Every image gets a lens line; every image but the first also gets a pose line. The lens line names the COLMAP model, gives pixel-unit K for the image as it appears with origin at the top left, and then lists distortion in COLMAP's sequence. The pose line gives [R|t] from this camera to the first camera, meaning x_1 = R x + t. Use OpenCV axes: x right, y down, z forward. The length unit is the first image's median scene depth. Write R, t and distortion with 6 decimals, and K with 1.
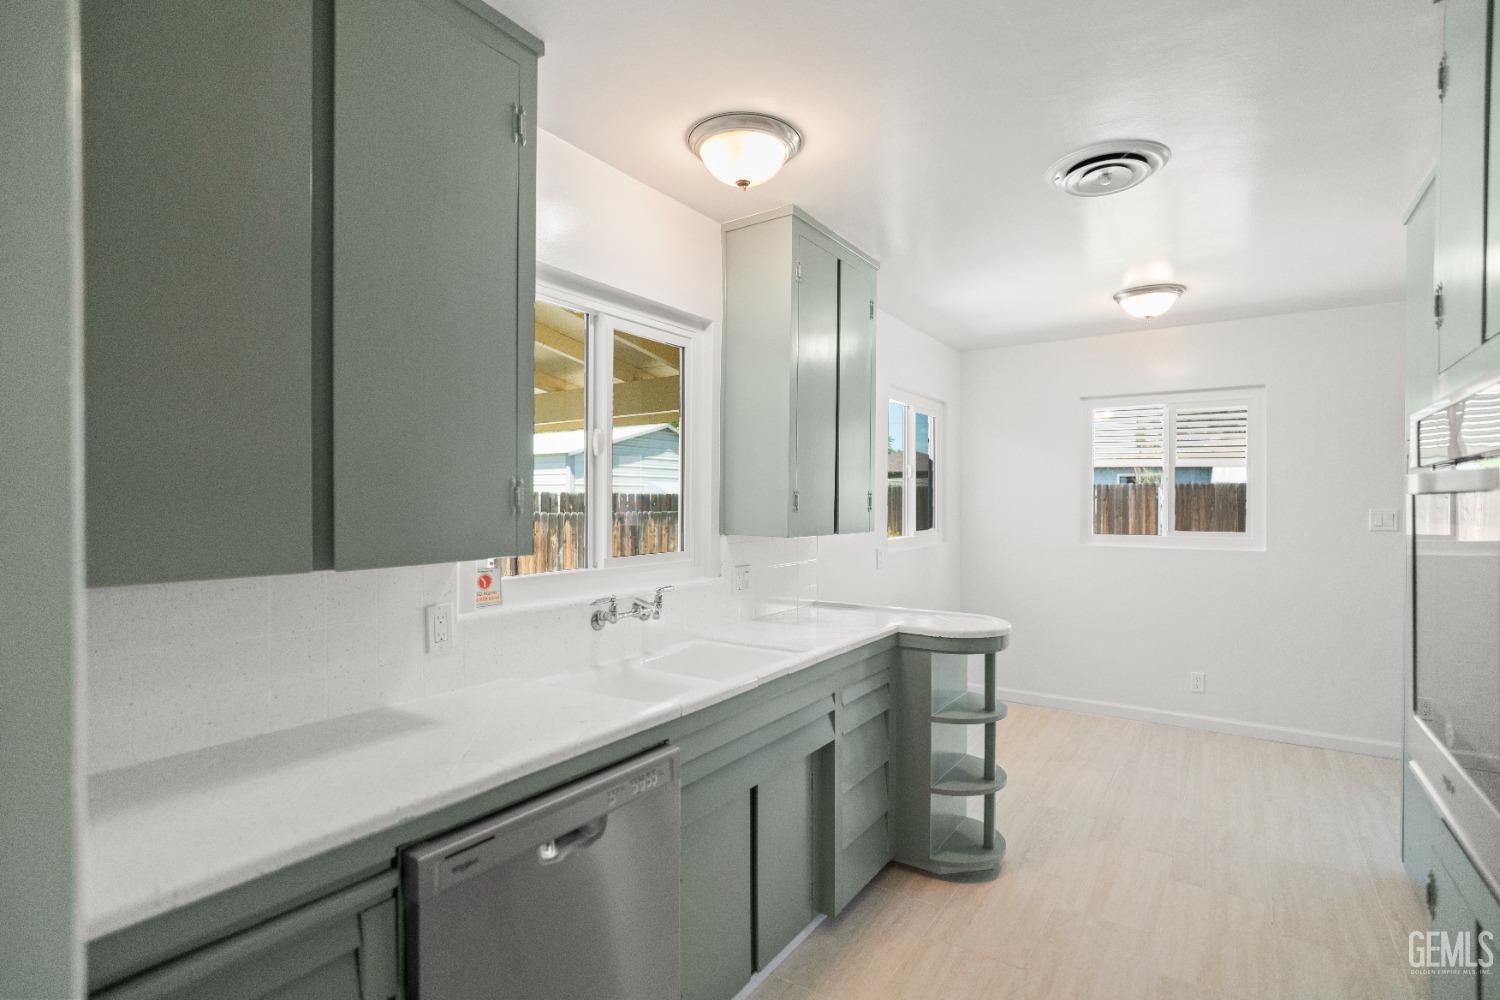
lens RADIAL K [[725.6, 0, 754.7], [0, 725.6, 505.2], [0, 0, 1]] dist [-0.019875, 0.012322]
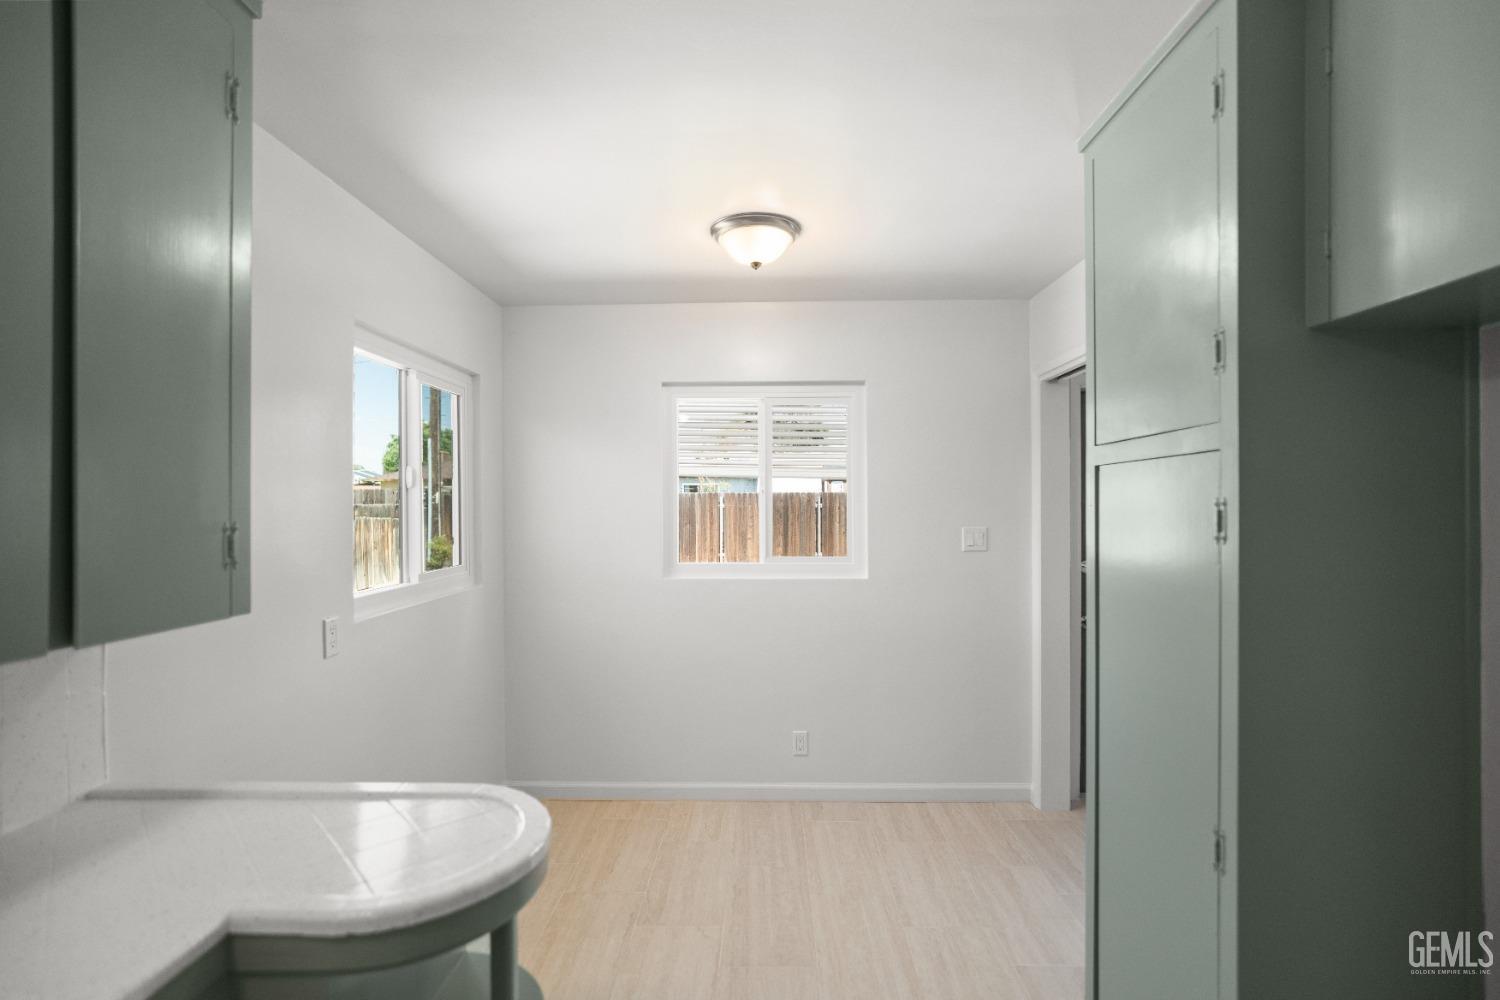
lens RADIAL K [[690.6, 0, 755.0], [0, 690.6, 515.8], [0, 0, 1]] dist [-0.012589, -0.000382]
pose [[0.837931, -0.012845, 0.545625, 0.149325], [0.008630, 0.999910, 0.010286, -0.017771], [-0.545708, -0.003910, 0.837967, 0.372622]]
